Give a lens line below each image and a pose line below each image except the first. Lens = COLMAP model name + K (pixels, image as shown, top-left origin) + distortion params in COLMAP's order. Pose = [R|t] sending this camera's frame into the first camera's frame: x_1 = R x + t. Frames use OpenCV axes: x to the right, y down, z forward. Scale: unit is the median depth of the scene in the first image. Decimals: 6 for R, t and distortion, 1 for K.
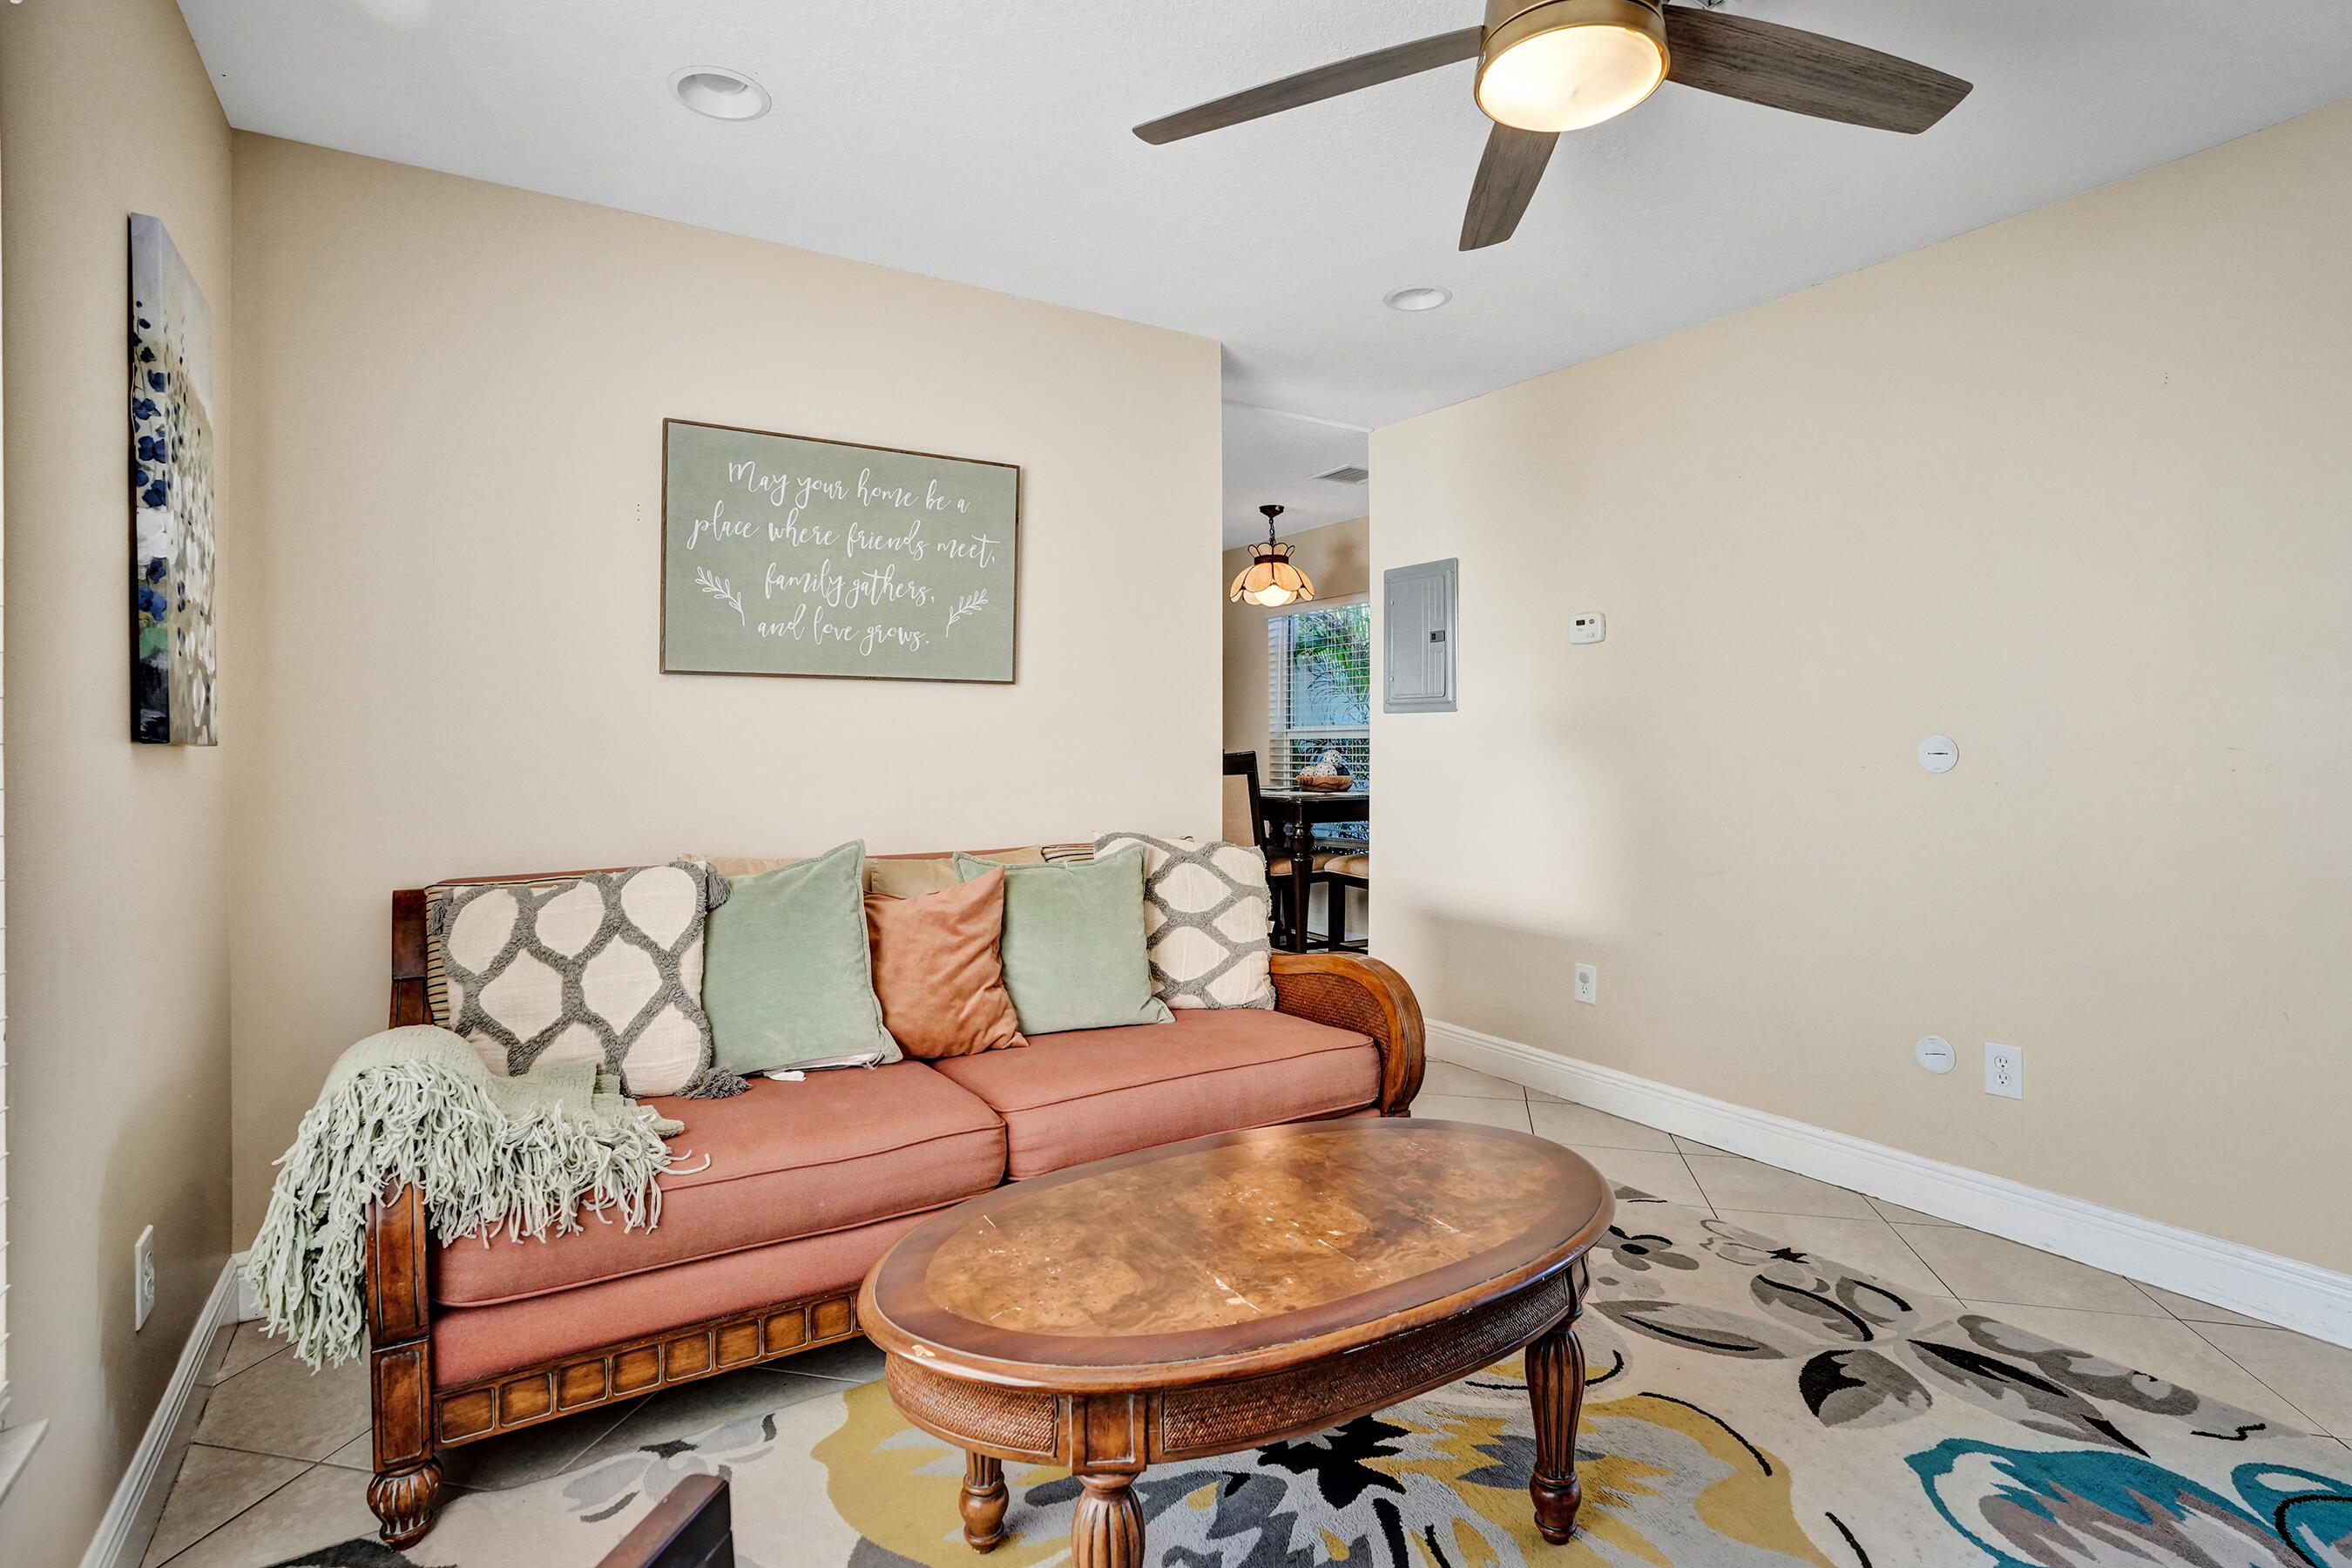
lens RADIAL K [[1148.5, 0, 1176.0], [0, 1148.5, 784.0], [0, 0, 1]] dist [-0.038680, 0.018671]
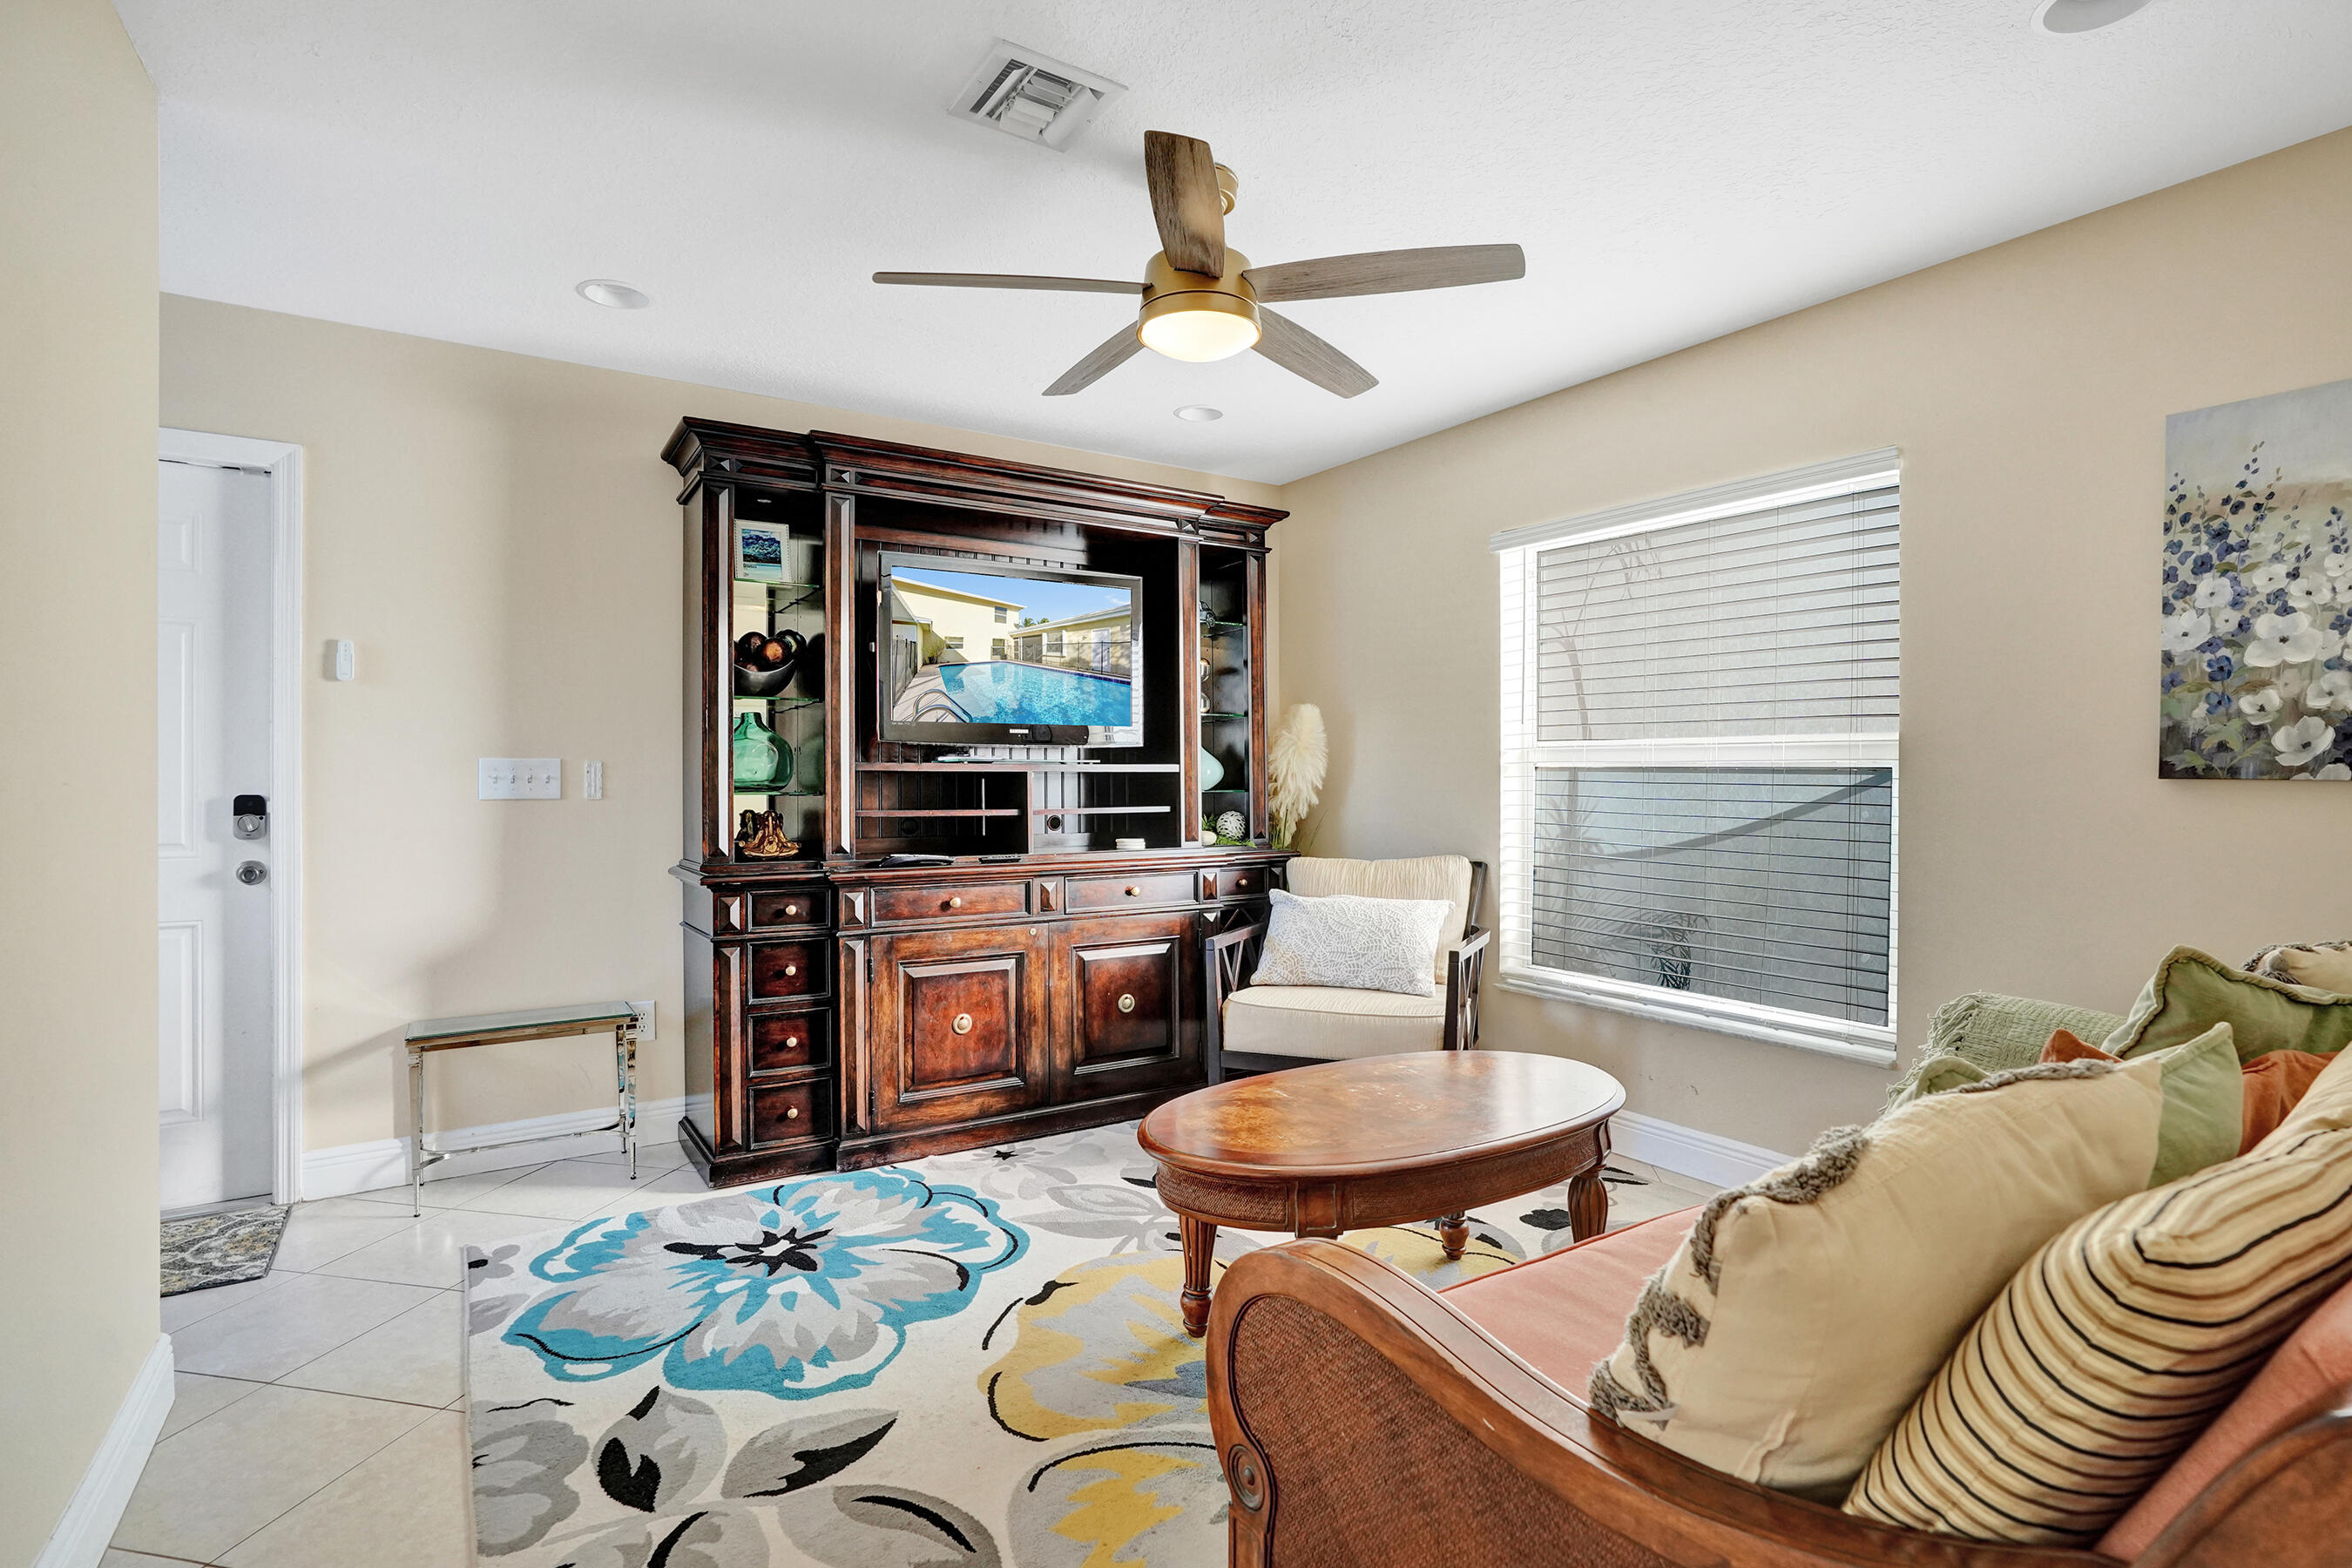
lens RADIAL K [[1130.8, 0, 1176.0], [0, 1130.8, 784.0], [0, 0, 1]] dist [-0.033989, 0.019987]
pose [[-0.999950, 0.000599, -0.010005, 0.269268], [0.000128, 0.998893, 0.047037, -0.064977], [0.010022, 0.047033, -0.998843, 1.705324]]
